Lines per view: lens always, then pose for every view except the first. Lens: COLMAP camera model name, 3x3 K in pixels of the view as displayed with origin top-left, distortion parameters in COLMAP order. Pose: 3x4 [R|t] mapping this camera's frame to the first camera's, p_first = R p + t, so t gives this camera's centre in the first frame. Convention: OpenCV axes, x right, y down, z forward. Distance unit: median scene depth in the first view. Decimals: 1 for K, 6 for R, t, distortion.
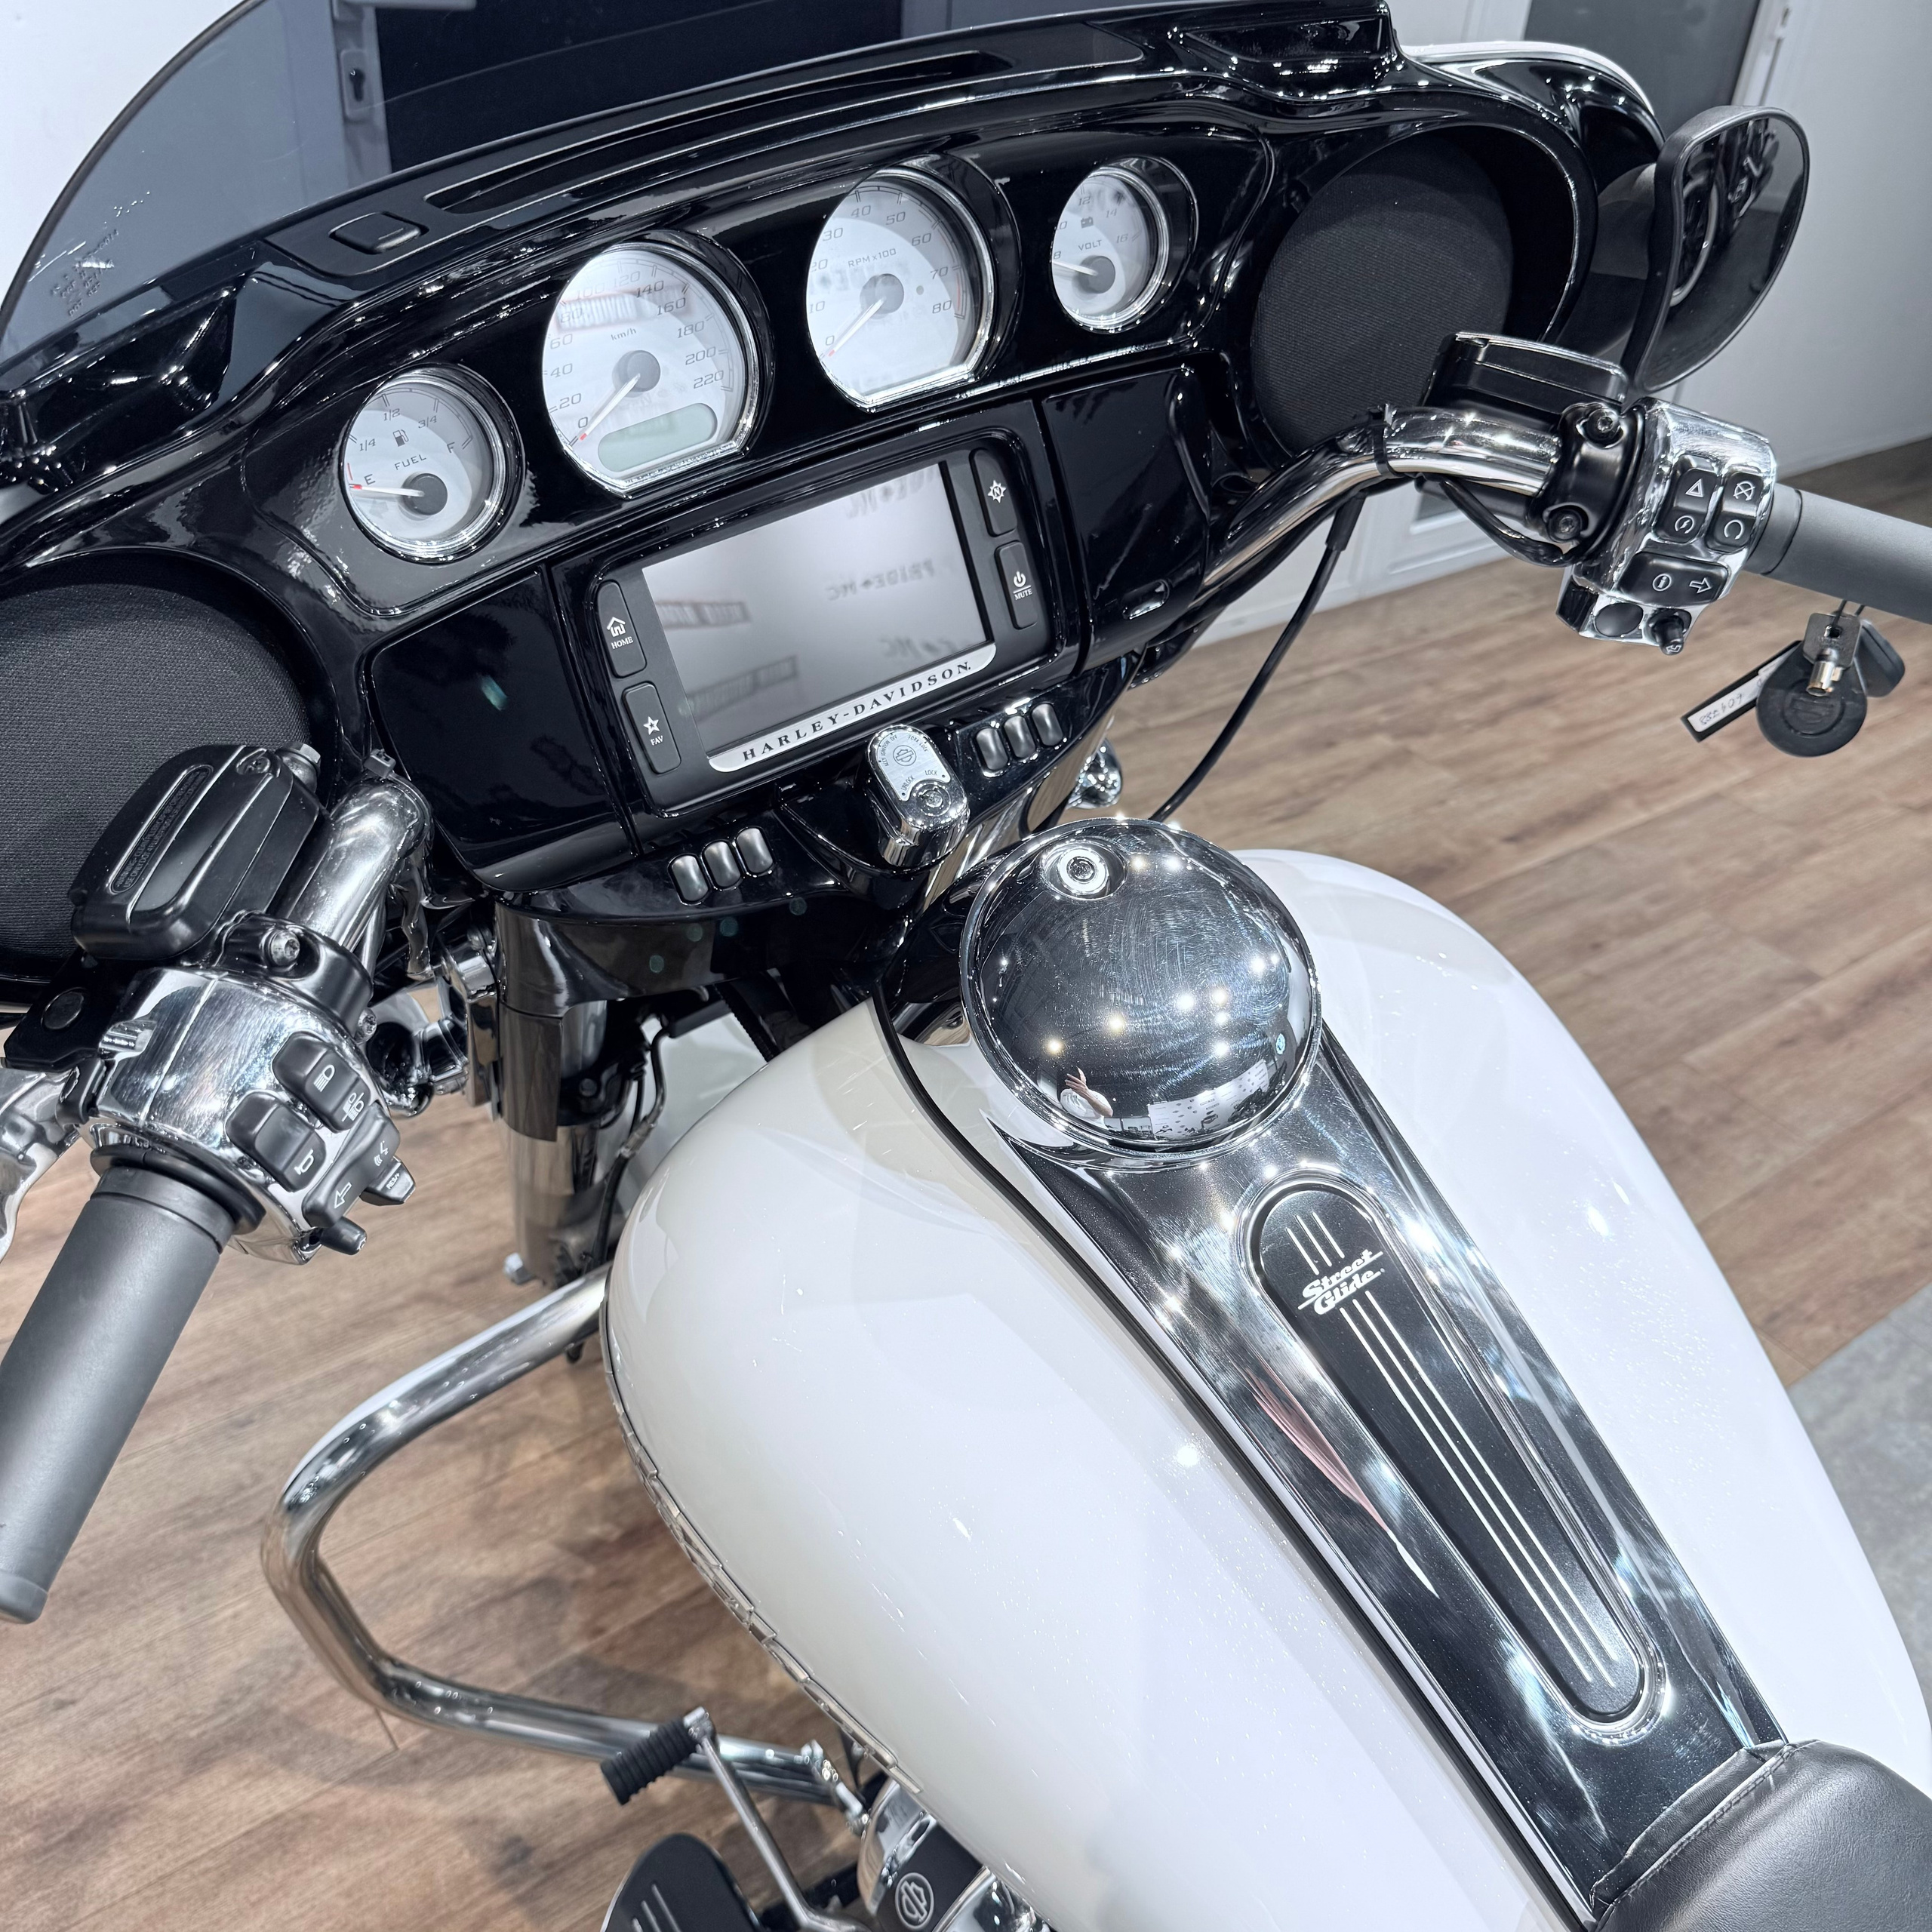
lens RADIAL K [[1797.4, 0, 933.4], [0, 1797.4, 962.6], [0, 0, 1]] dist [0.060760, -0.084755]
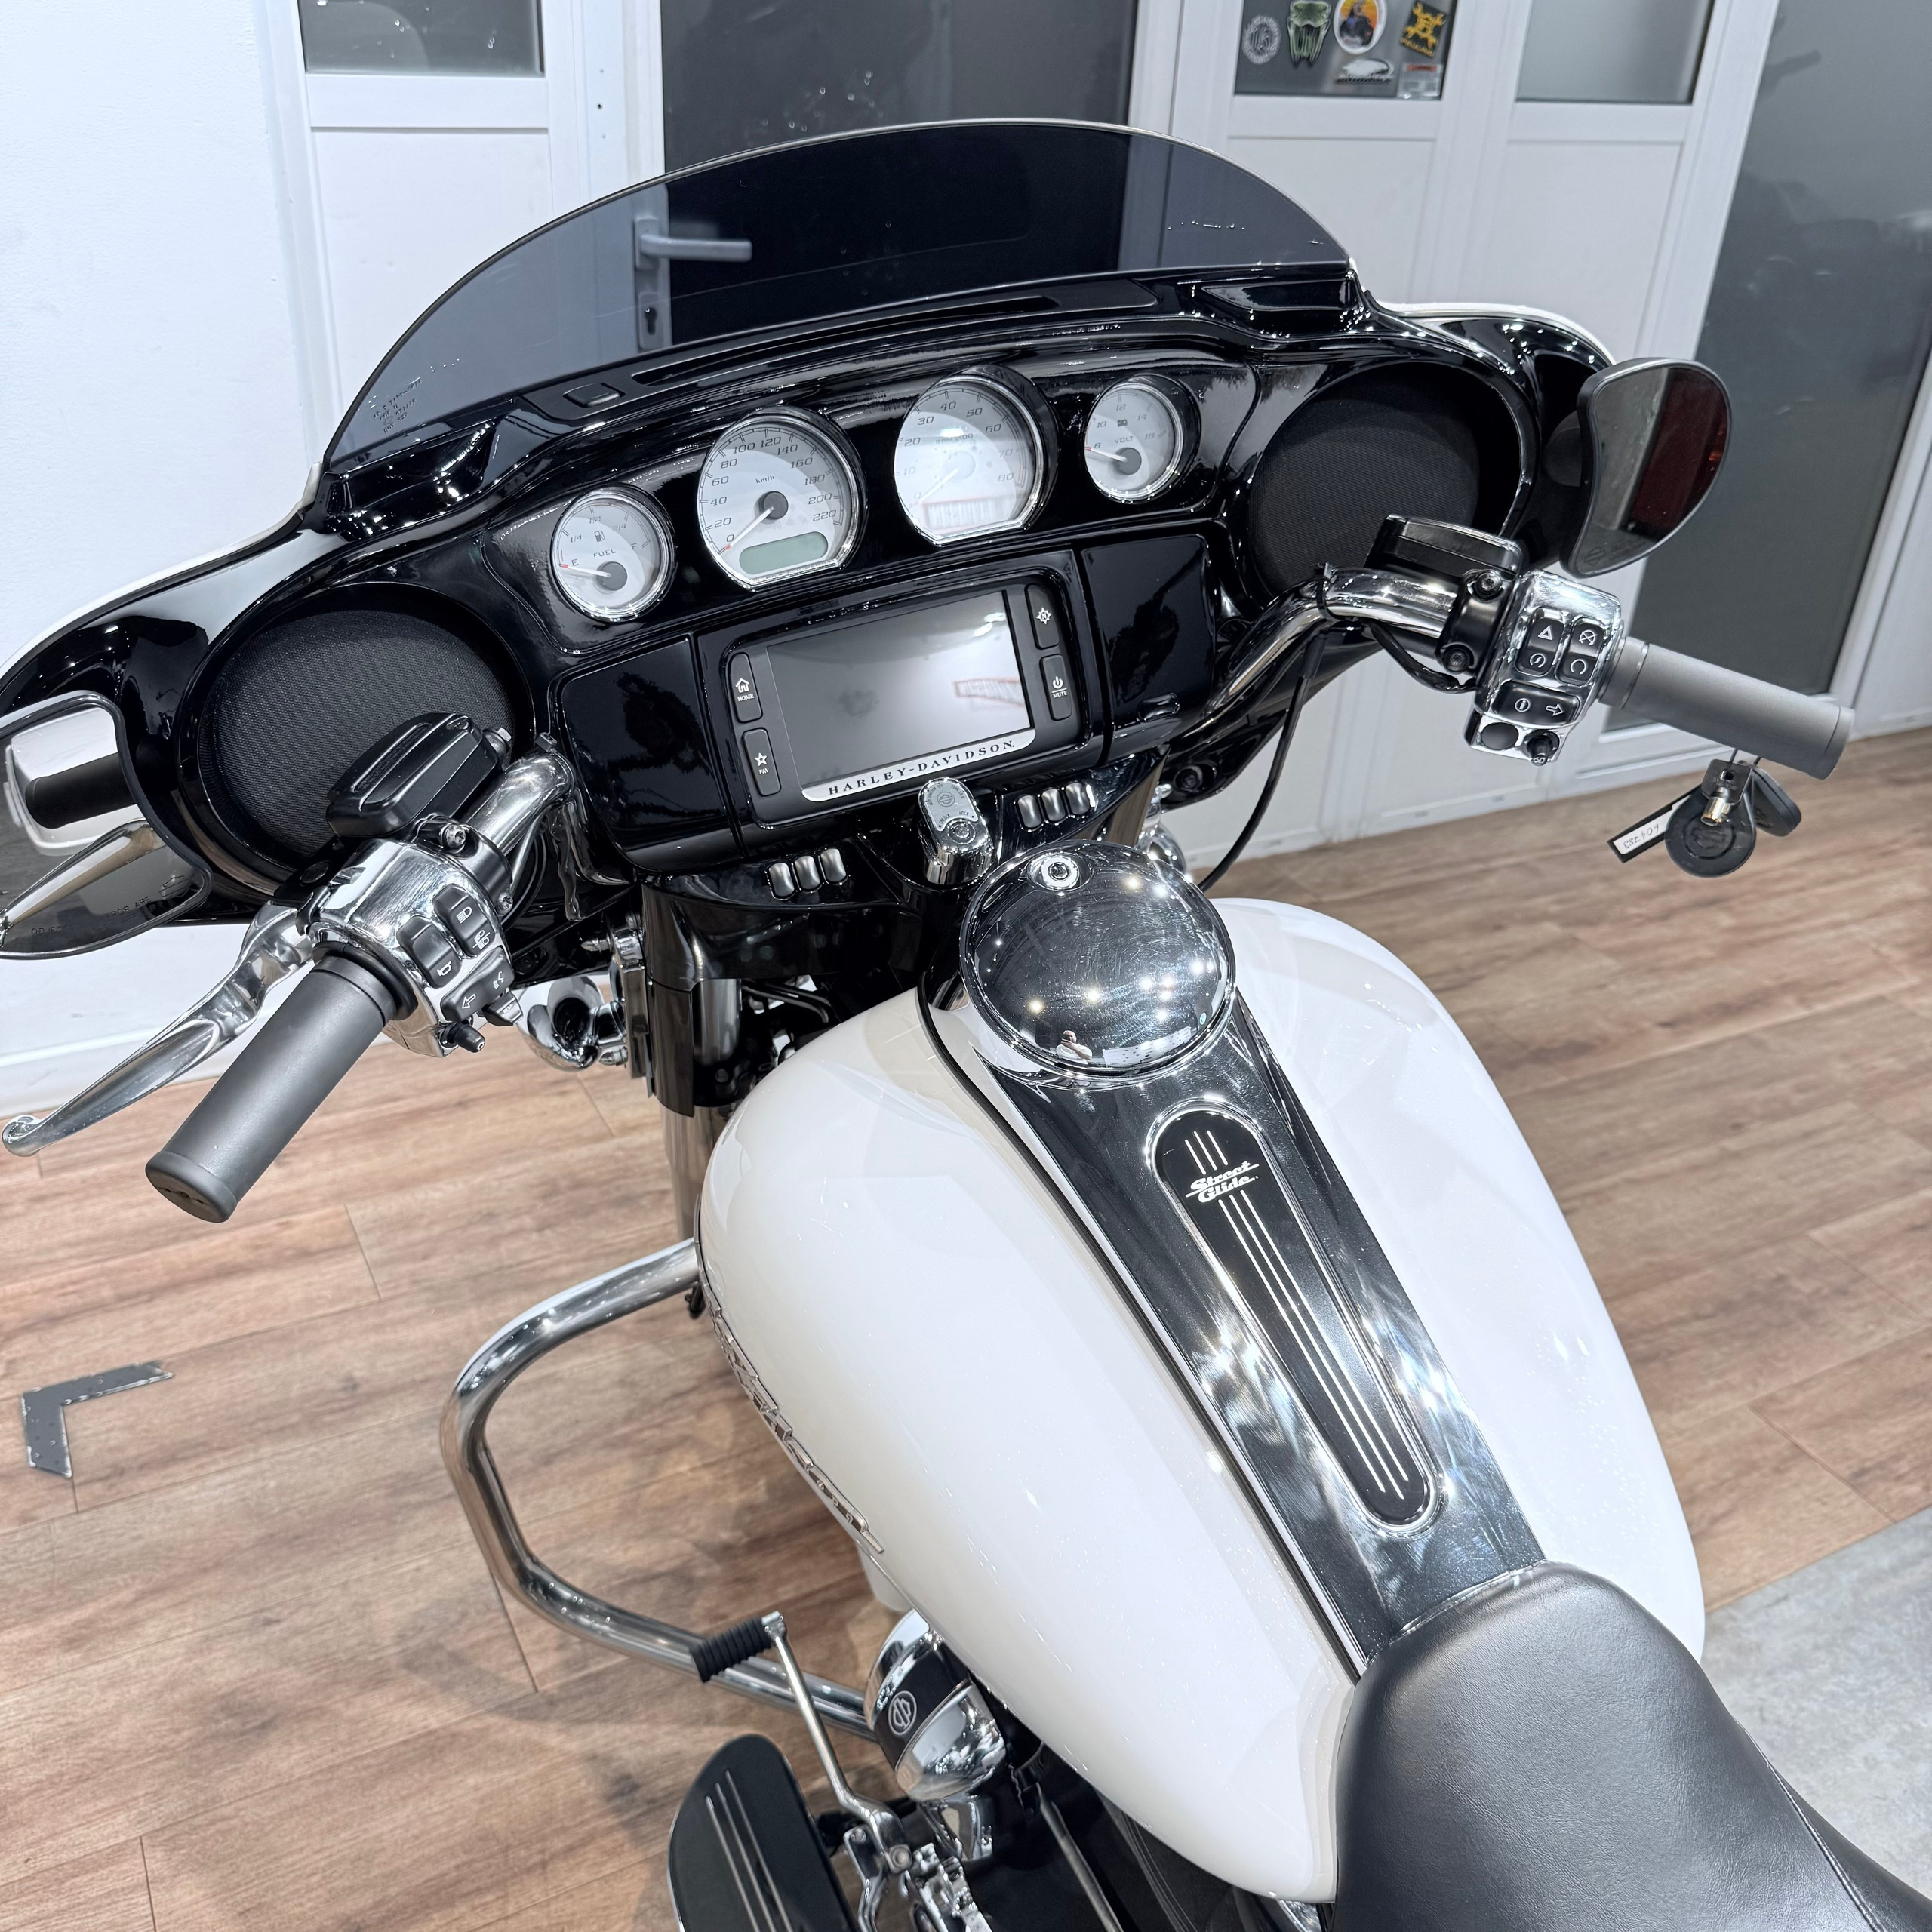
lens RADIAL K [[1796.6, 0, 966.0], [0, 1796.6, 966.0], [0, 0, 1]] dist [0.135235, -0.267687]
pose [[0.989564, 0.062836, -0.129670, 0.119078], [-0.077465, 0.990791, -0.111047, 0.104485], [0.121499, 0.119933, 0.985319, -0.205906]]
